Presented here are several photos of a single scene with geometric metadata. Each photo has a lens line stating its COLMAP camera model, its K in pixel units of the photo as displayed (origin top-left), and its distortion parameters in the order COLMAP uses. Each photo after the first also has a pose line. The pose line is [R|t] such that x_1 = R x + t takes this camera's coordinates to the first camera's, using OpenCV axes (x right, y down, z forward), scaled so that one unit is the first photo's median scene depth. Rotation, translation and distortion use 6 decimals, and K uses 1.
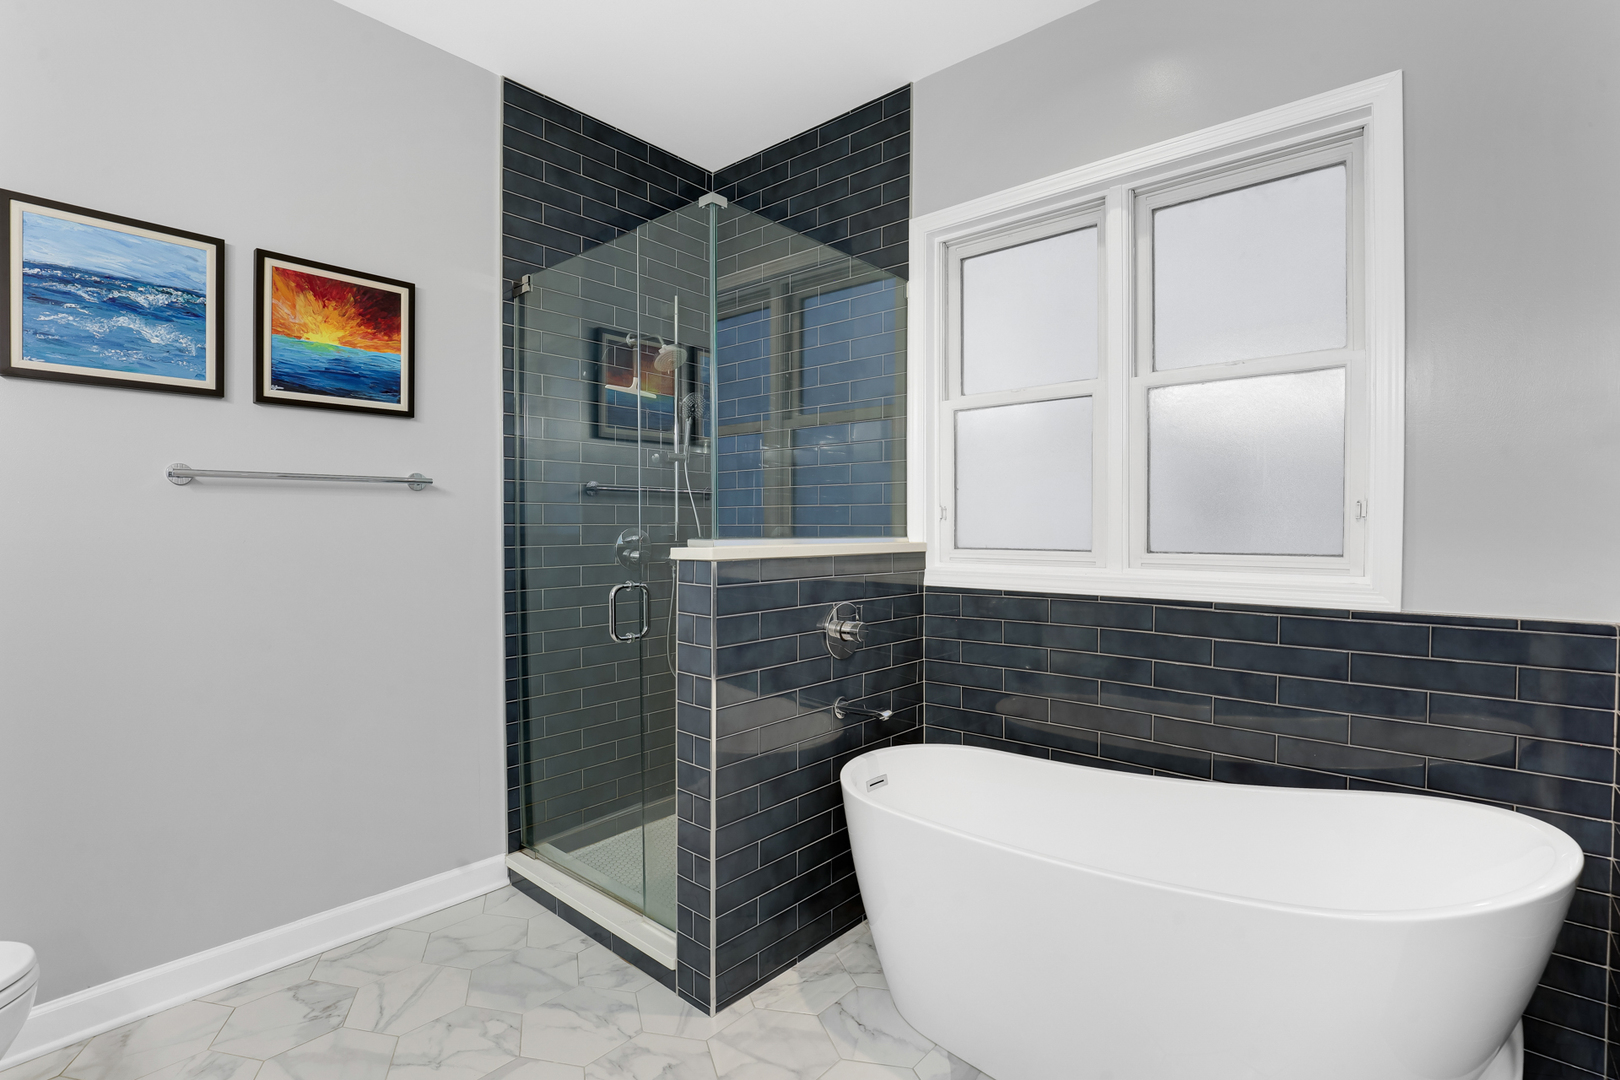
lens RADIAL K [[761.8, 0, 816.1], [0, 761.8, 528.9], [0, 0, 1]] dist [-0.024773, 0.001372]
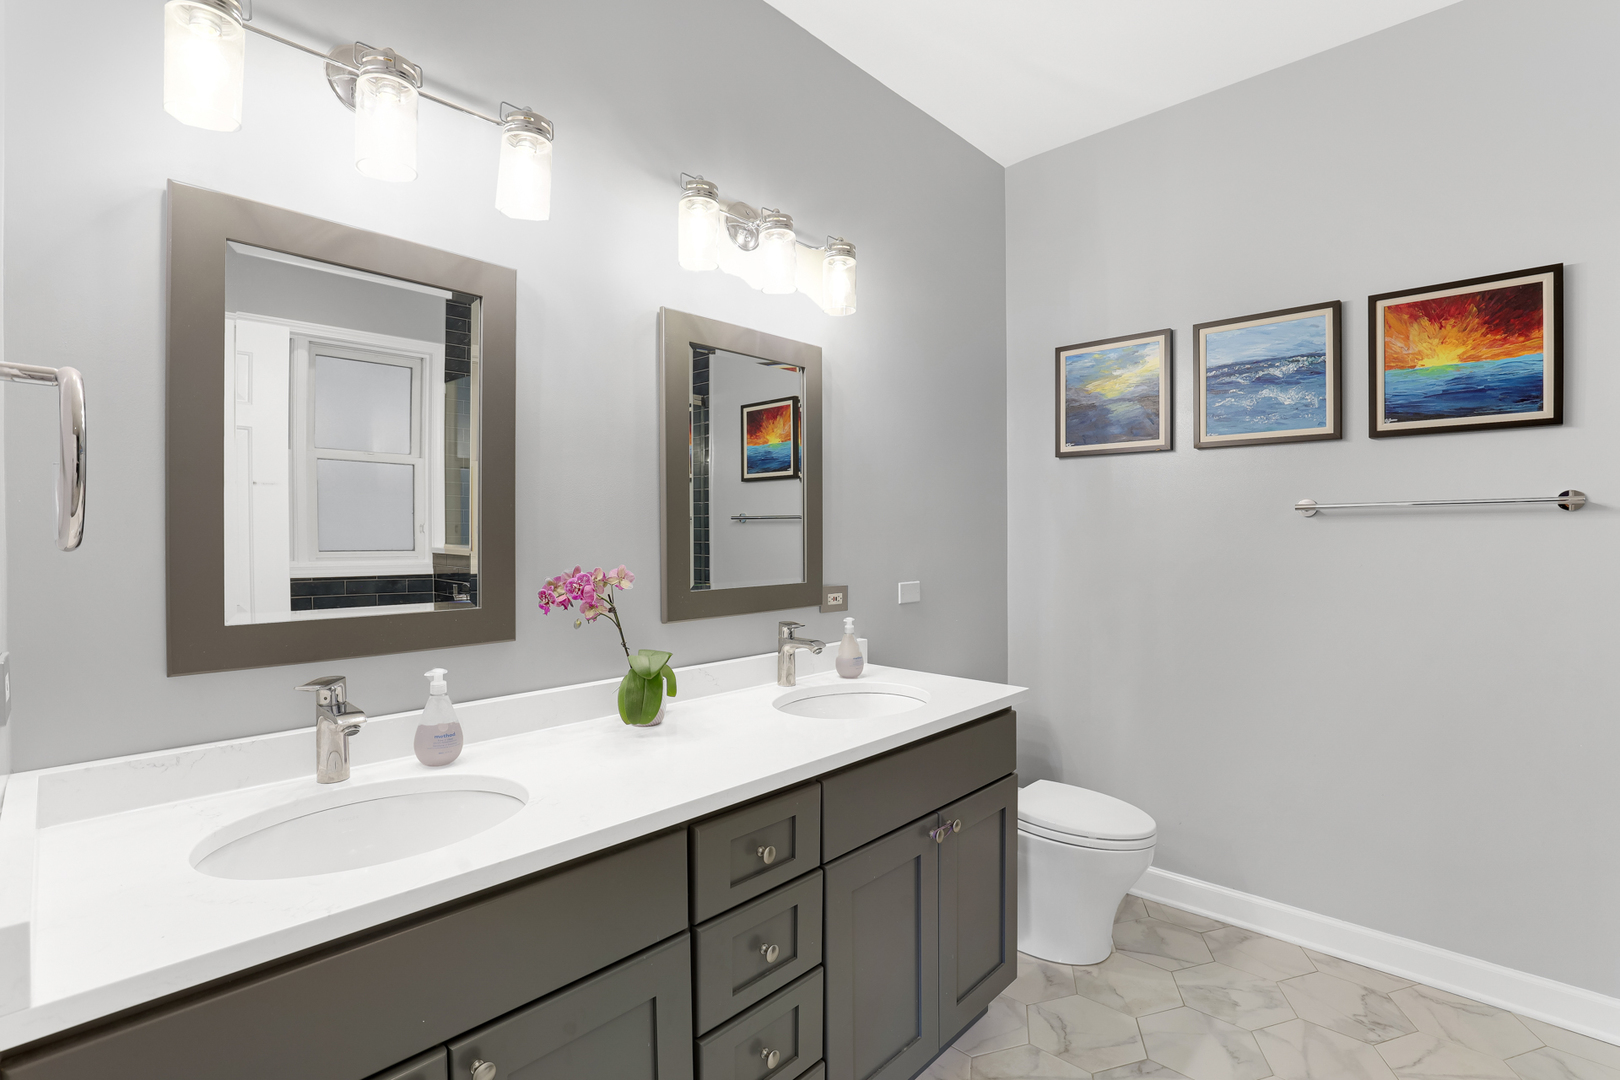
lens RADIAL K [[761.8, 0, 816.1], [0, 761.8, 528.9], [0, 0, 1]] dist [-0.024773, 0.001372]
pose [[-0.061834, -0.004600, -0.998076, 0.393880], [-0.002826, 0.999986, -0.004433, -0.030599], [0.998082, 0.002547, -0.061846, 0.273613]]
